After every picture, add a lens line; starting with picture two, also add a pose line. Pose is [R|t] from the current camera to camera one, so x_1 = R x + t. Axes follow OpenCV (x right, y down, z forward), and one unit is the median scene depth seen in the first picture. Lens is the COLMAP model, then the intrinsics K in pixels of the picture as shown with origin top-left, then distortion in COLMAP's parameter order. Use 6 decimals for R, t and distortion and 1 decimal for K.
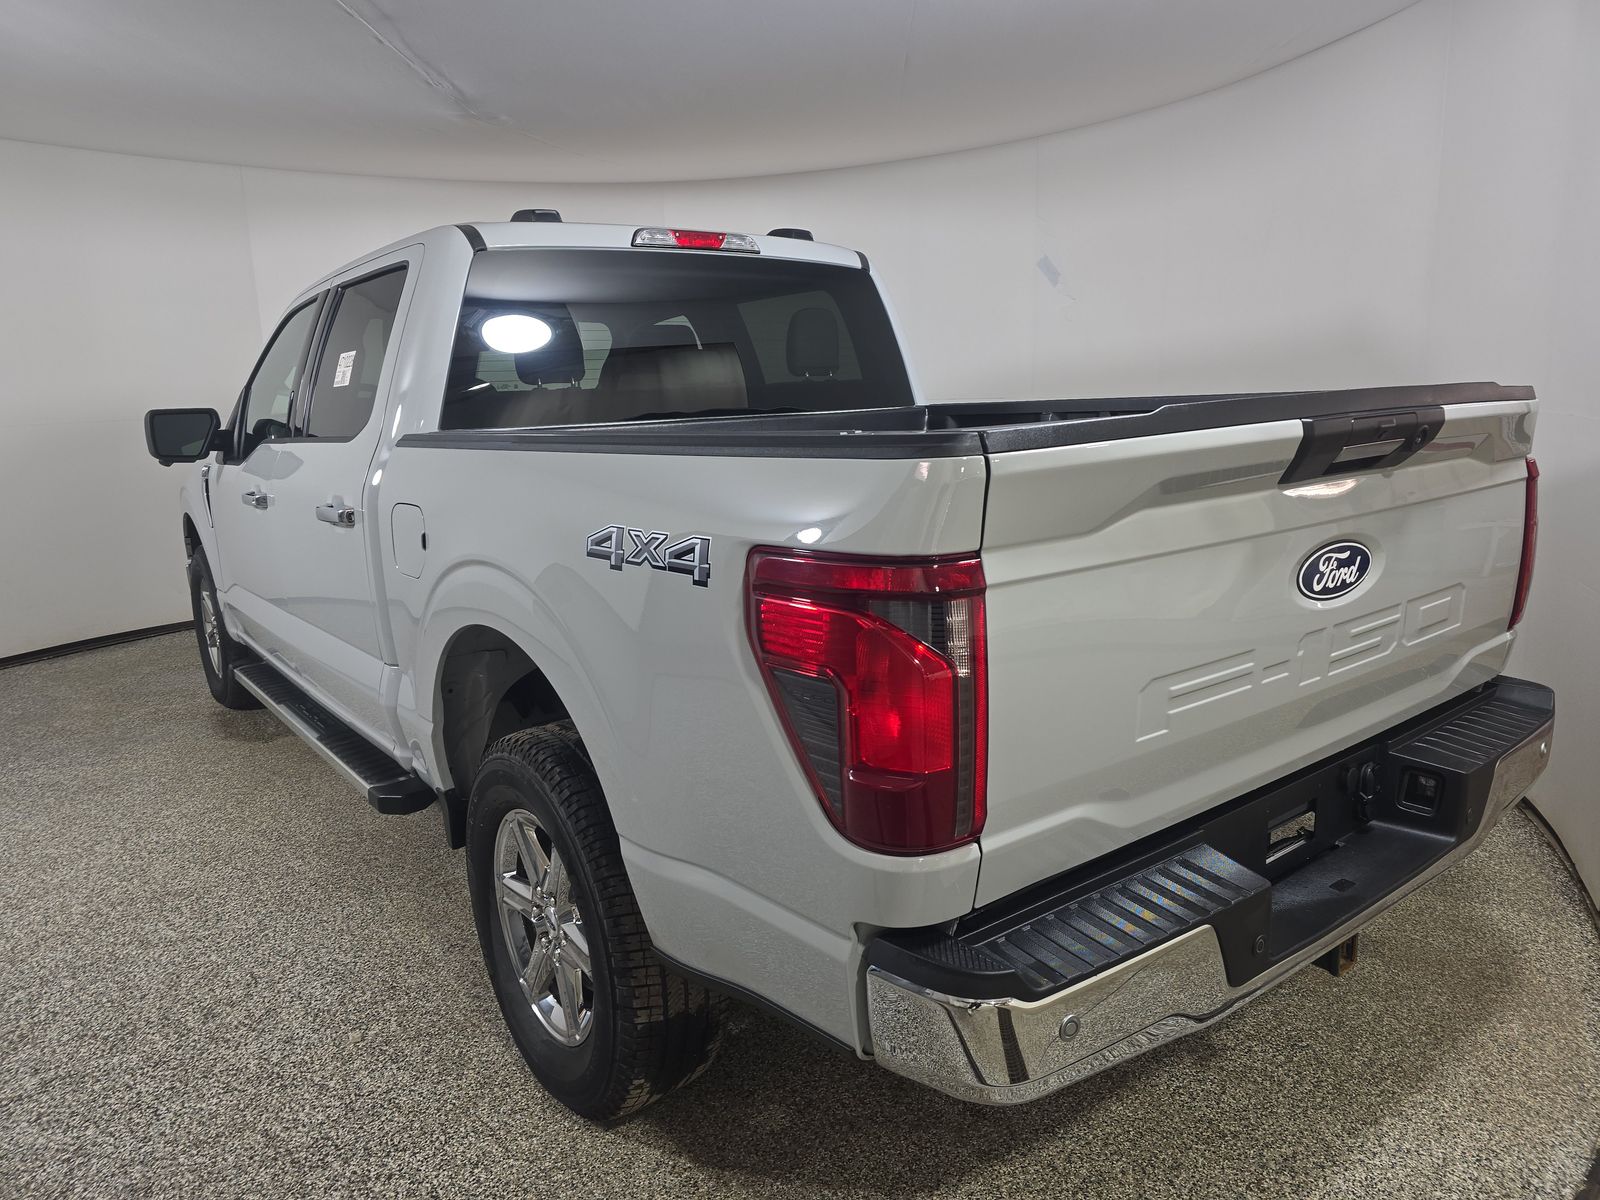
lens RADIAL K [[1094.7, 0, 802.4], [0, 1094.7, 587.6], [0, 0, 1]] dist [0.043228, -0.033070]
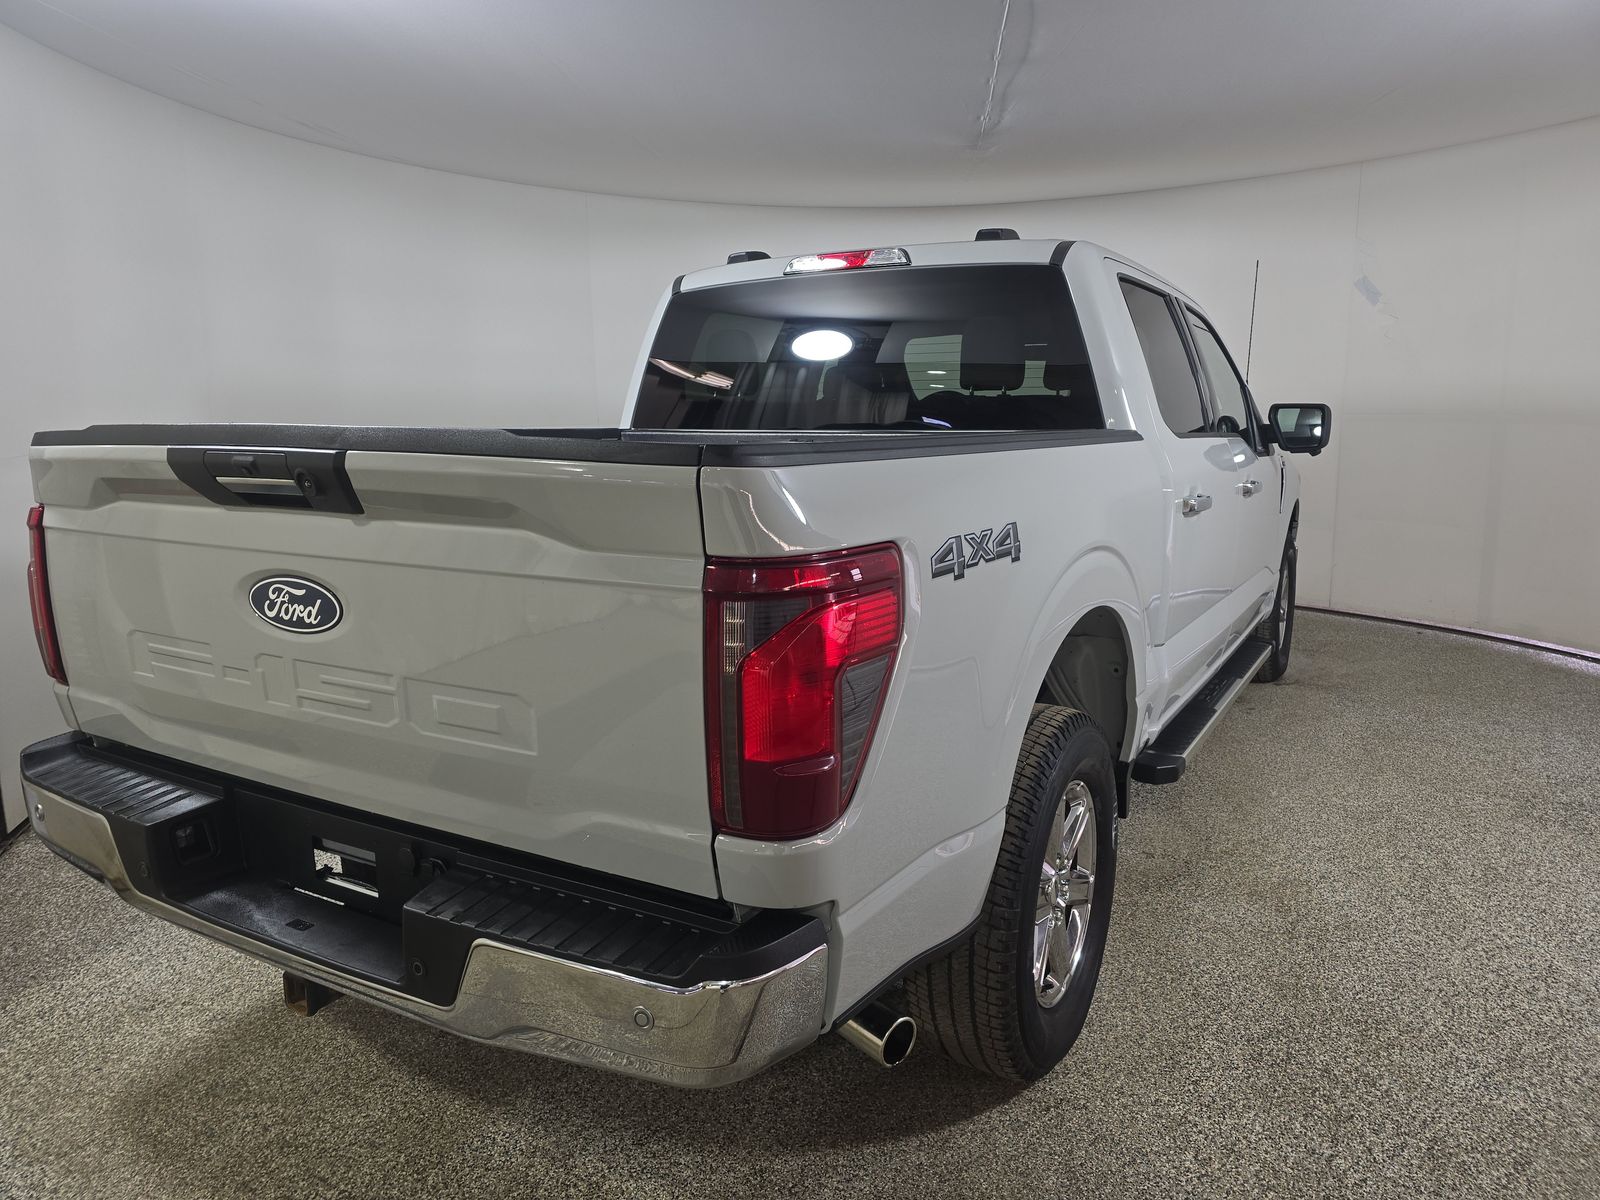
lens RADIAL K [[1094.7, 0, 803.7], [0, 1094.7, 606.8], [0, 0, 1]] dist [0.043228, -0.033070]
pose [[0.379997, 0.193704, -0.904478, 1.232941], [-0.175317, 0.975186, 0.135191, -0.181294], [0.908221, 0.107198, 0.404527, 0.802360]]
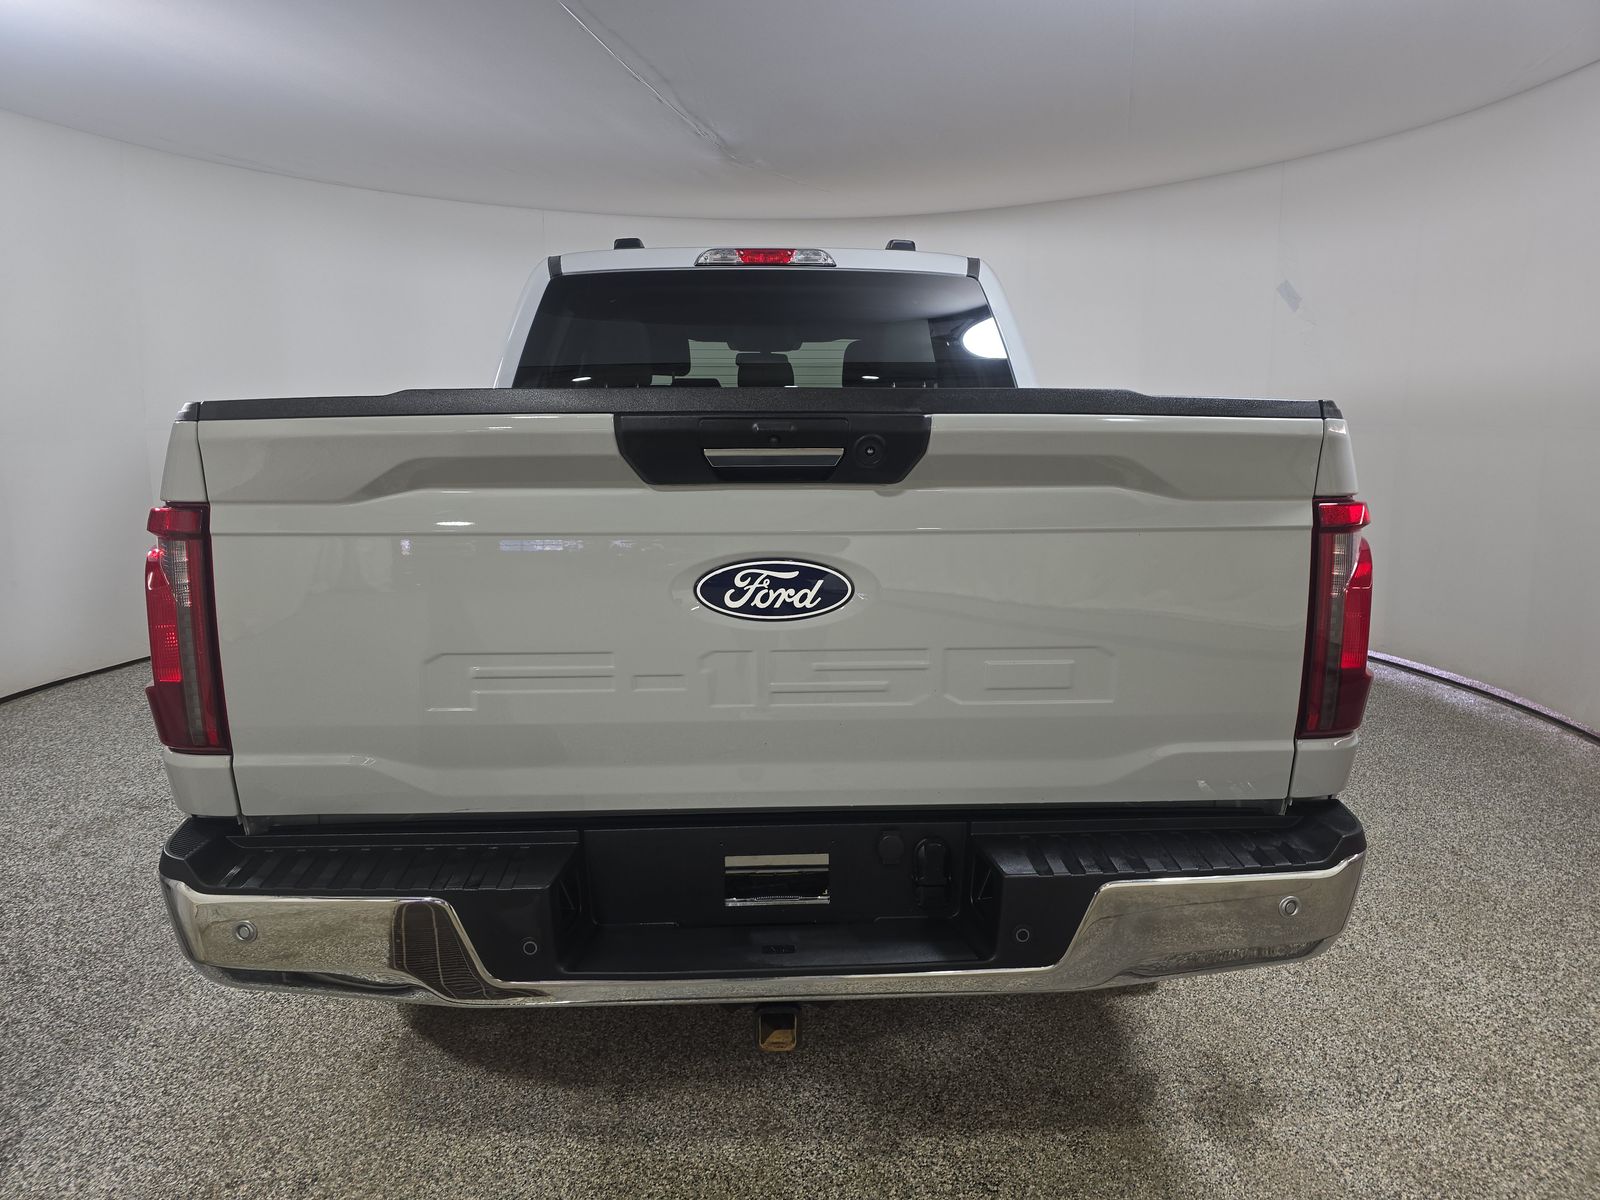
lens RADIAL K [[1094.7, 0, 790.1], [0, 1094.7, 607.2], [0, 0, 1]] dist [0.043228, -0.033070]
pose [[0.821044, 0.125093, -0.556991, 0.785122], [-0.129598, 0.991065, 0.031543, -0.025082], [0.555960, 0.046287, 0.829919, 0.210412]]
